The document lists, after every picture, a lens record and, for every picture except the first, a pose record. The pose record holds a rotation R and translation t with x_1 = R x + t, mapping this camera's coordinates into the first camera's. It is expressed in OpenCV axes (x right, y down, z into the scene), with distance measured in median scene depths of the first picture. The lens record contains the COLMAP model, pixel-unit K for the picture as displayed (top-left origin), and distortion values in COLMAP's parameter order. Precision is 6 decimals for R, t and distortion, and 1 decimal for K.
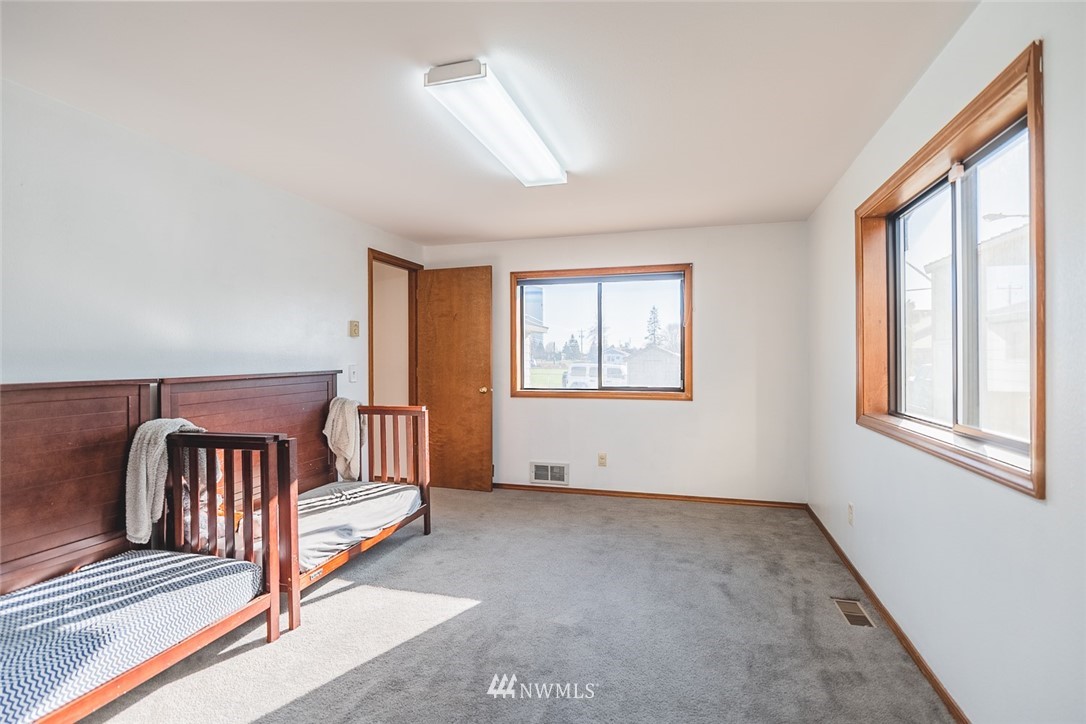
lens RADIAL K [[532.8, 0, 539.9], [0, 532.8, 359.2], [0, 0, 1]] dist [-0.013991, 0.000896]
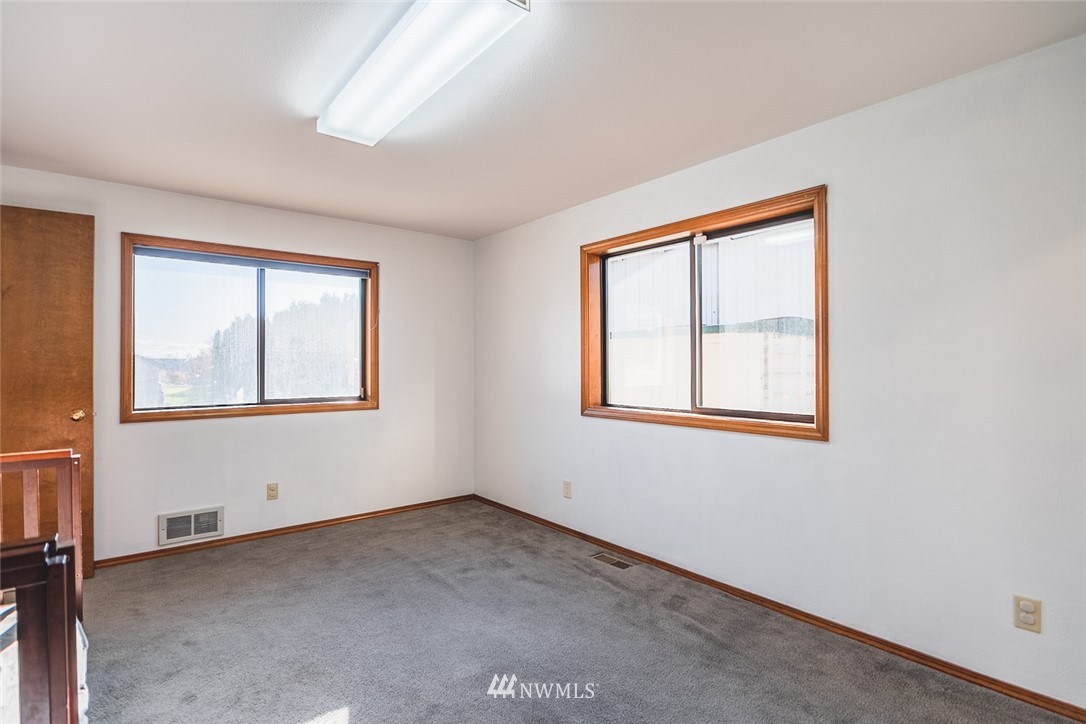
lens RADIAL K [[532.8, 0, 539.9], [0, 532.8, 359.2], [0, 0, 1]] dist [-0.013991, 0.000896]
pose [[0.572238, 0.008620, 0.820042, -0.365510], [0.003682, 0.999908, -0.013080, 0.003813], [-0.820079, 0.010504, 0.572153, 0.258629]]
